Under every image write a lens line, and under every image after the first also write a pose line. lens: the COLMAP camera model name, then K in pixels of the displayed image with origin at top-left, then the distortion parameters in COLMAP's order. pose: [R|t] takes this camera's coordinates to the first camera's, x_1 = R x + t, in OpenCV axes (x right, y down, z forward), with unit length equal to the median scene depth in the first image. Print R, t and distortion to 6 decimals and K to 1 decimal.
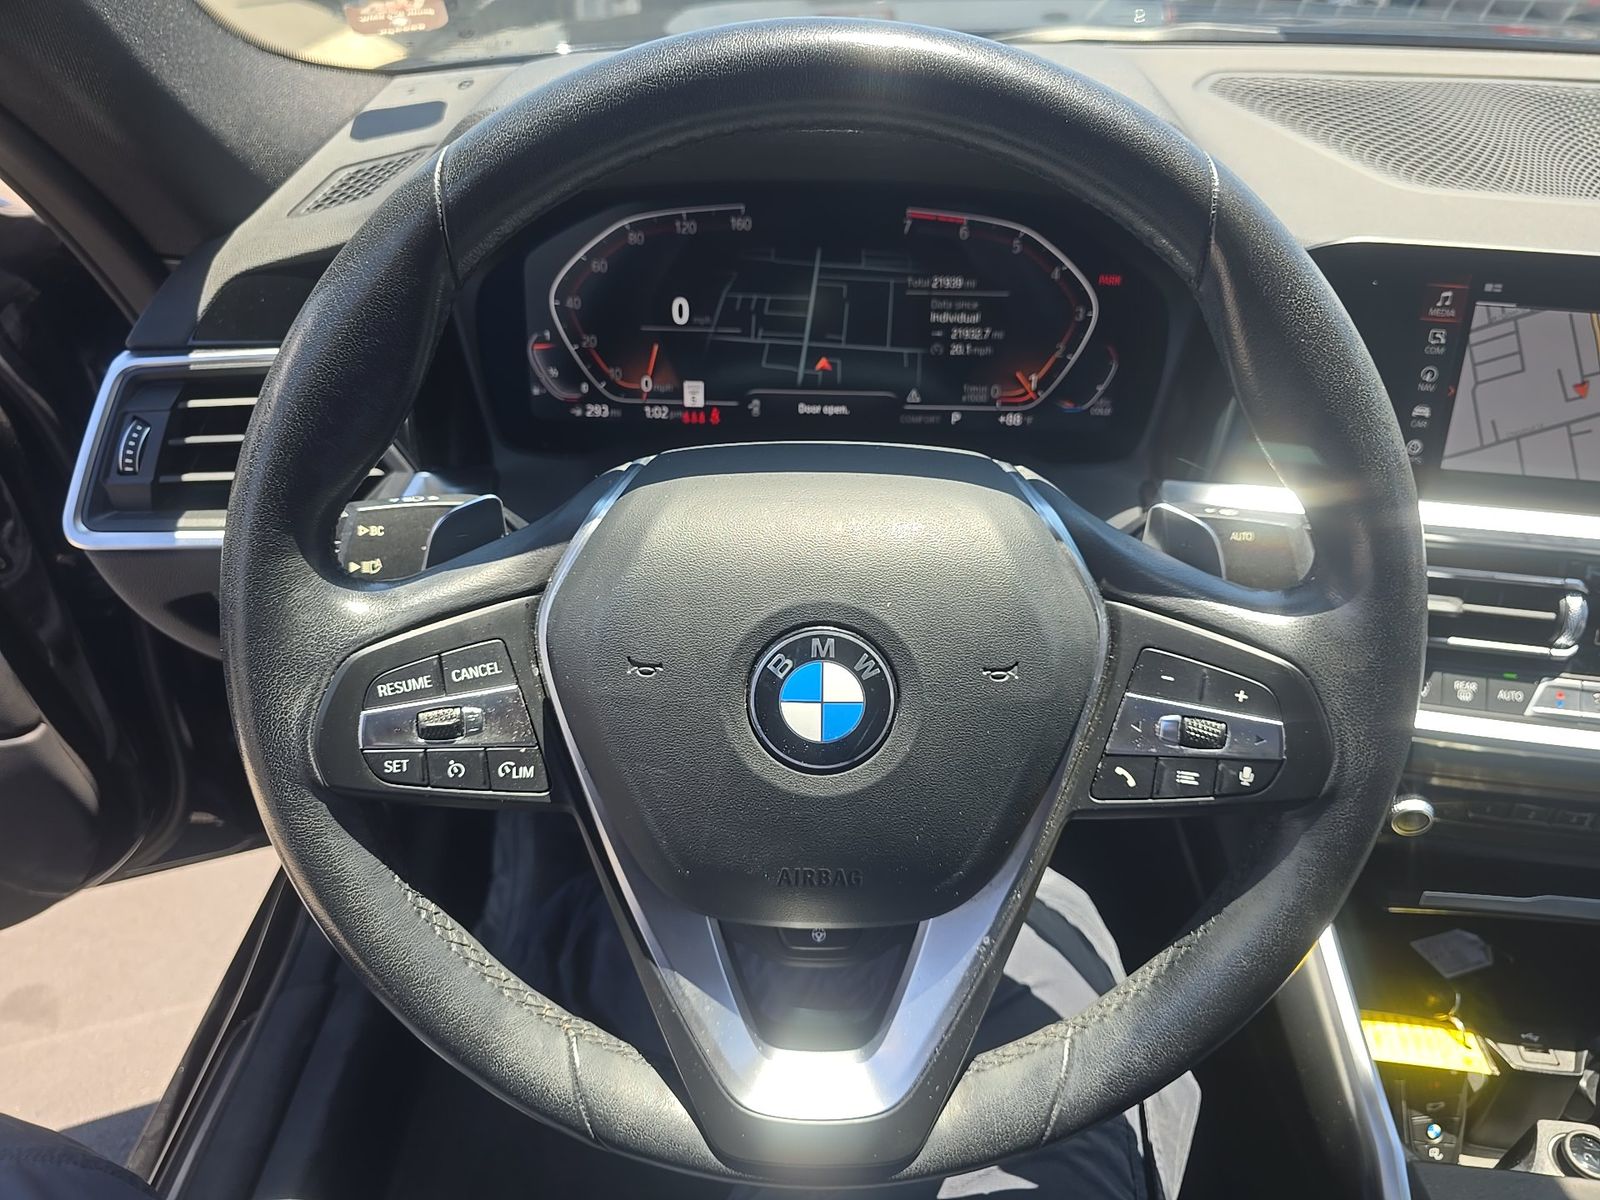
lens RADIAL K [[1093.0, 0, 800.0], [0, 1093.0, 600.0], [0, 0, 1]] dist [0.048882, -0.088872]
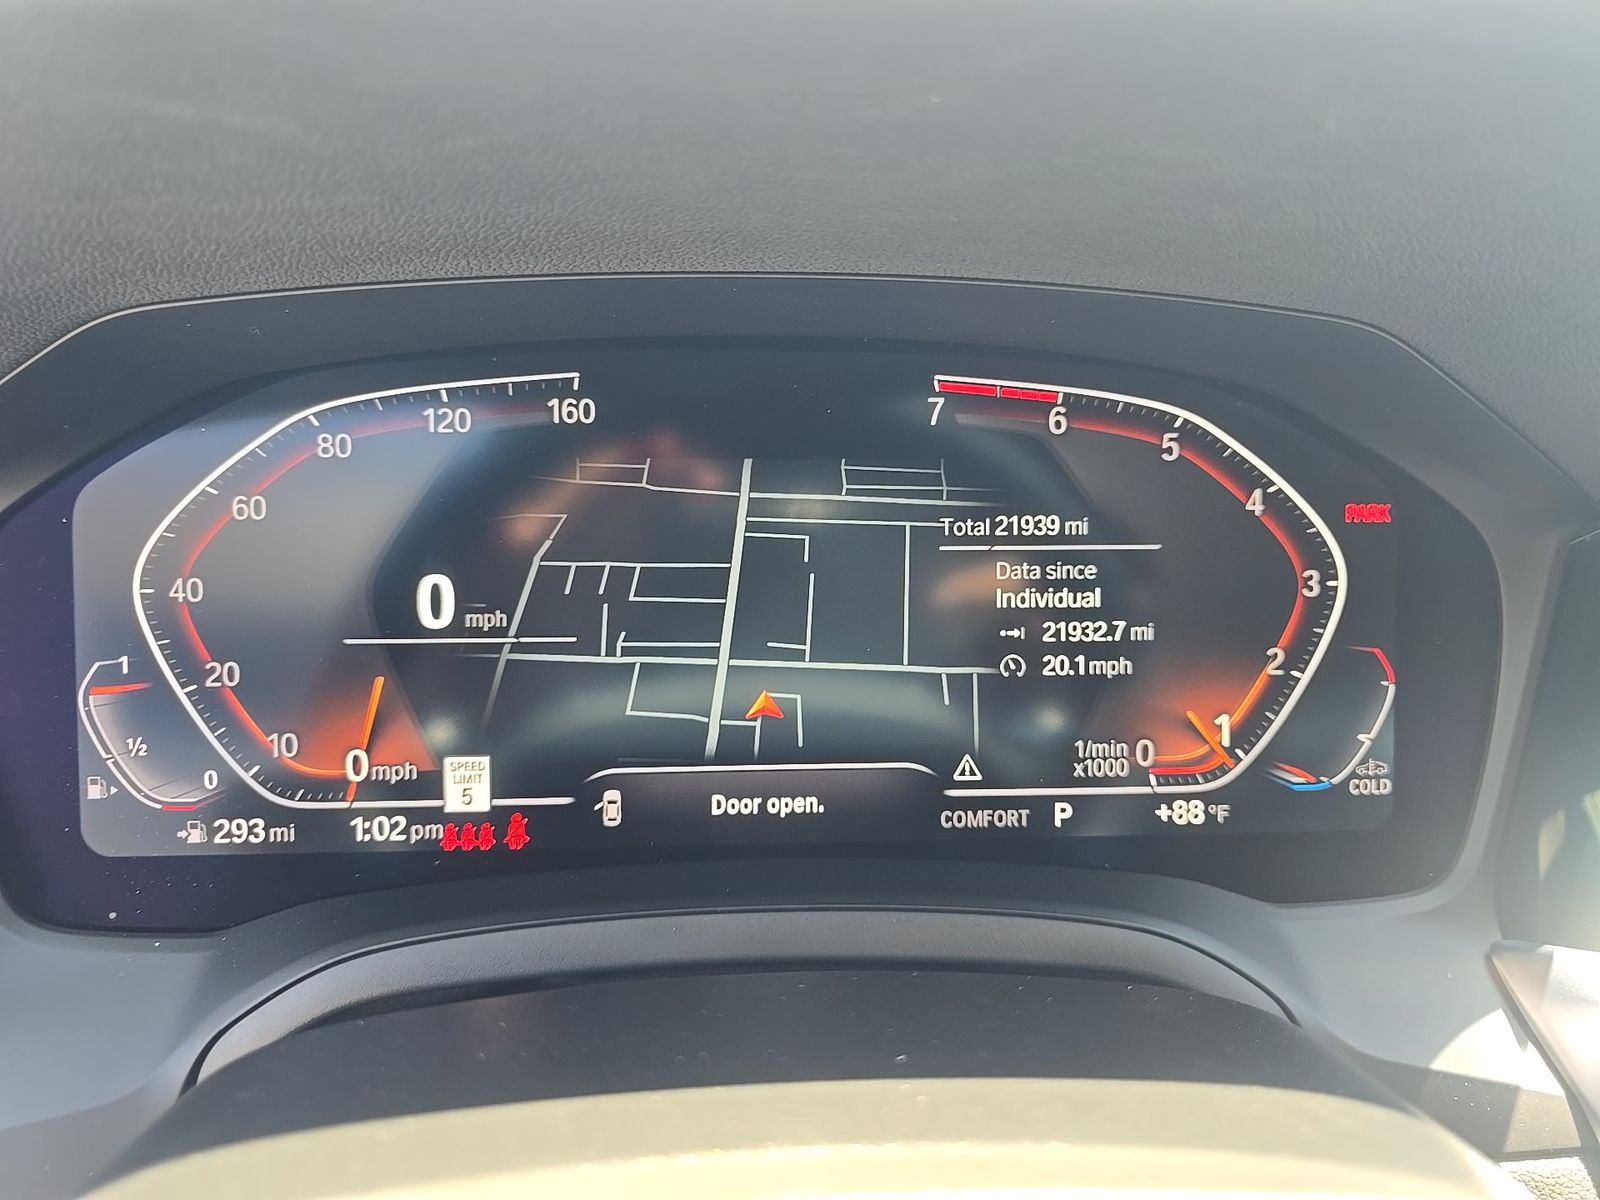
lens RADIAL K [[1083.5, 0, 805.4], [0, 1083.5, 602.8], [0, 0, 1]] dist [0.052935, -0.049787]
pose [[0.996420, -0.026871, 0.080158, 0.003877], [0.047819, 0.961032, -0.272269, -0.134463], [-0.069718, 0.275128, 0.958877, 0.562524]]
